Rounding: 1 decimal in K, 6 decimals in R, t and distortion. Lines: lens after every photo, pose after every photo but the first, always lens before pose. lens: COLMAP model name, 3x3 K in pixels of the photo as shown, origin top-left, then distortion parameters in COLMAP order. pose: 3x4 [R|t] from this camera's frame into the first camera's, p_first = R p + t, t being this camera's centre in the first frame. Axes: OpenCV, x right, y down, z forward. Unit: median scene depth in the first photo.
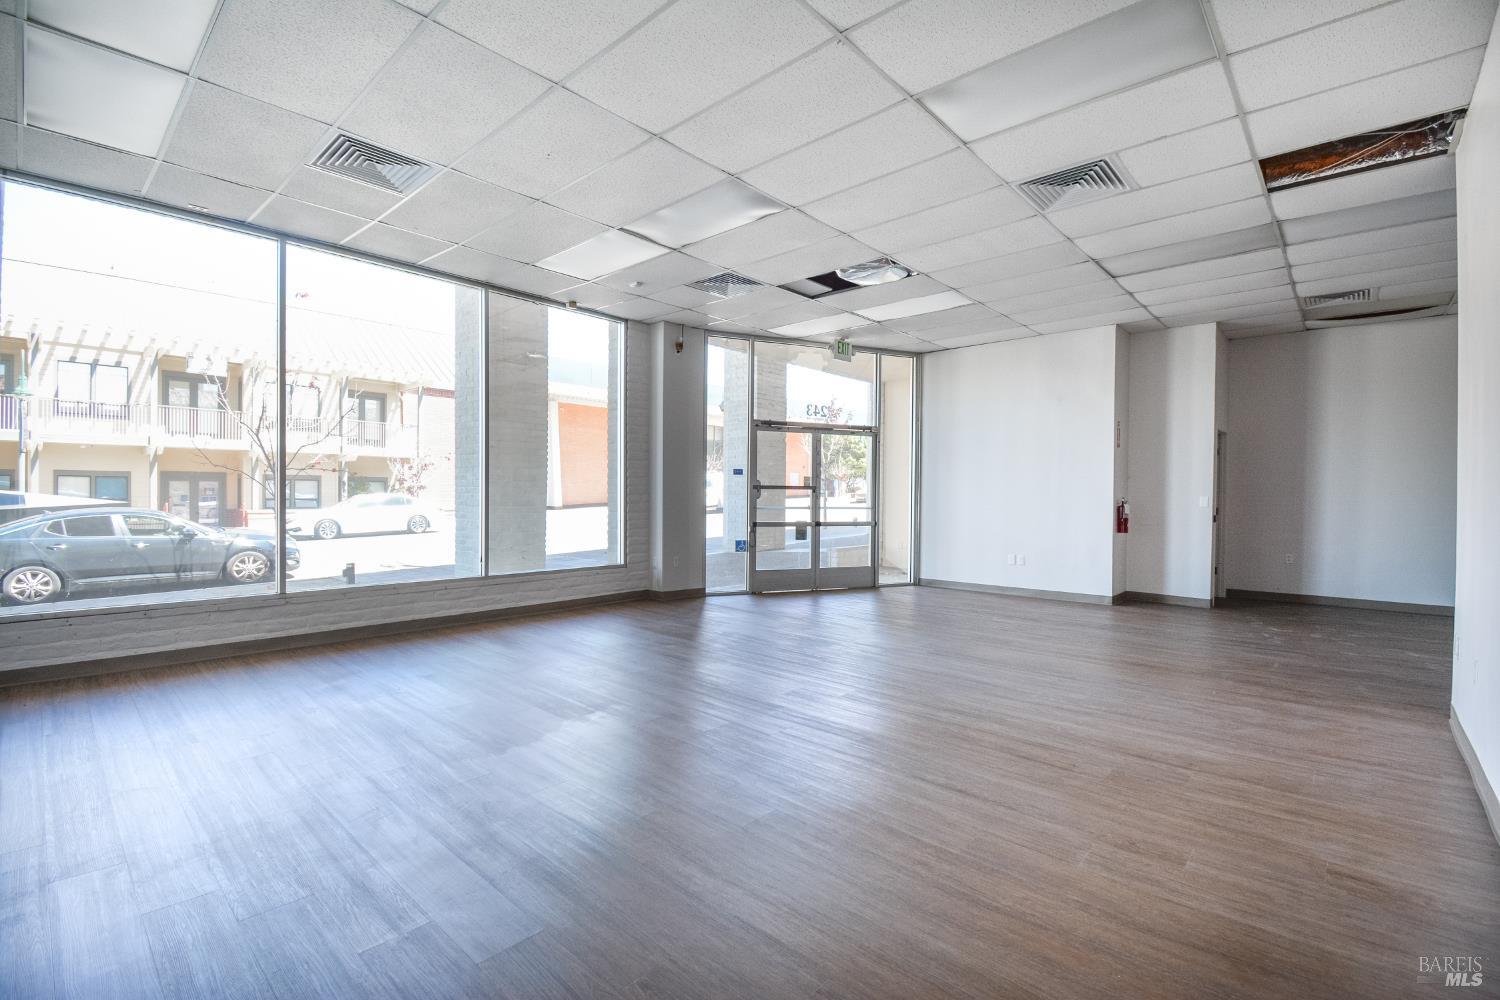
lens RADIAL K [[668.3, 0, 747.4], [0, 668.3, 498.9], [0, 0, 1]] dist [0.004865, -0.007180]
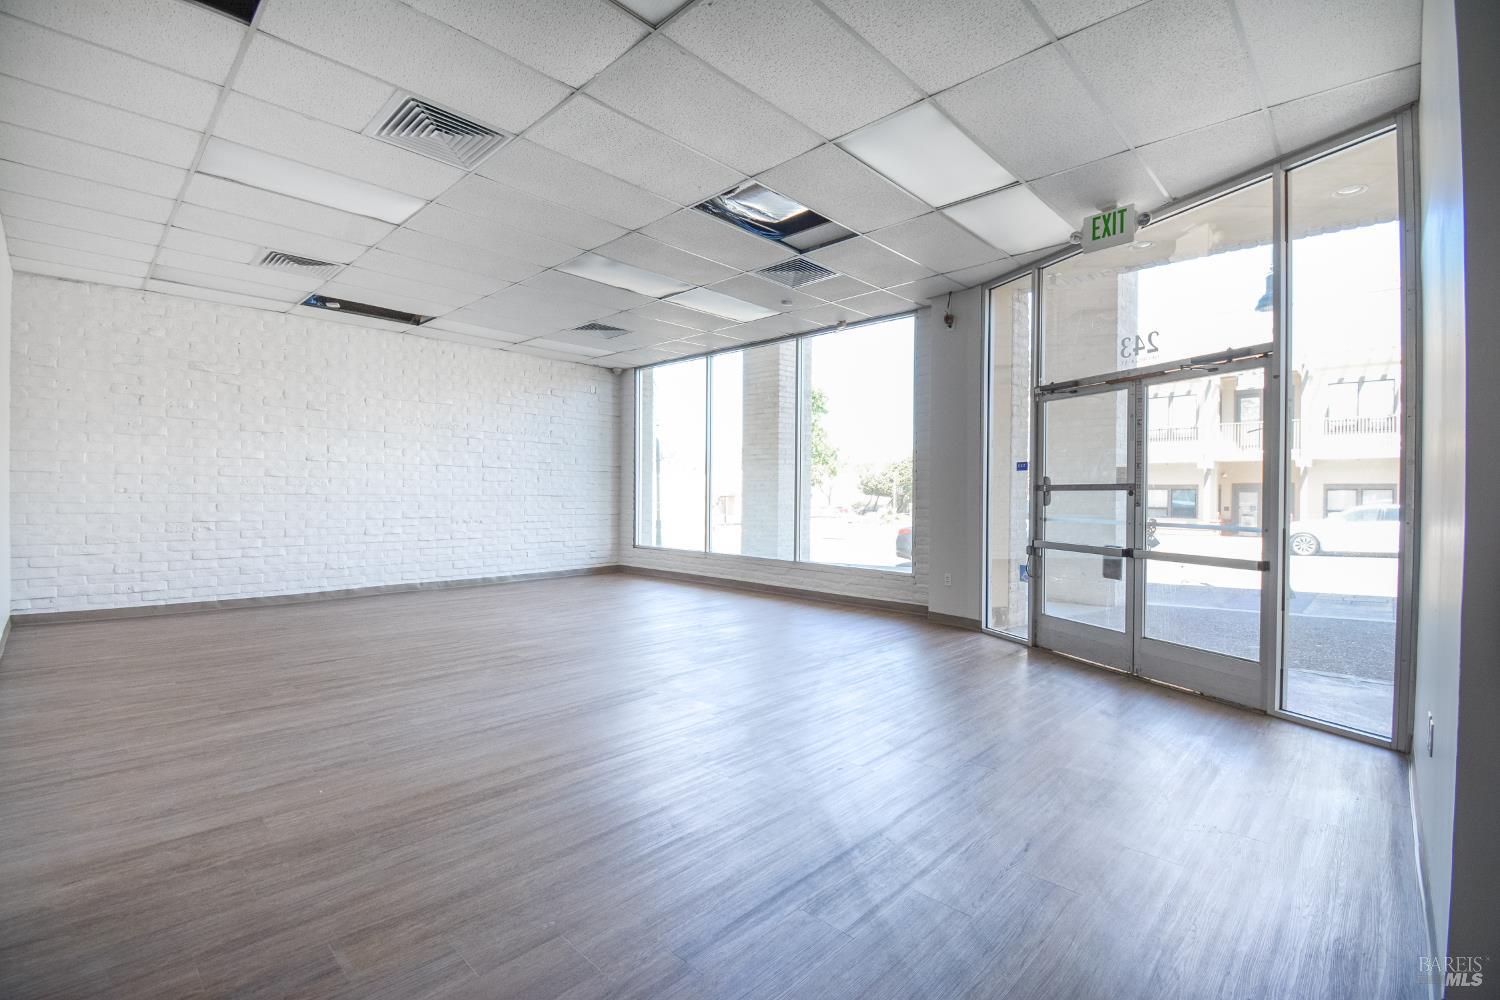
lens RADIAL K [[668.3, 0, 753.1], [0, 668.3, 494.7], [0, 0, 1]] dist [0.004865, -0.007180]
pose [[-0.026576, -0.009518, -0.999601, 0.682600], [-0.017708, 0.999802, -0.009049, 0.000546], [0.999490, 0.017460, -0.026739, 0.730379]]
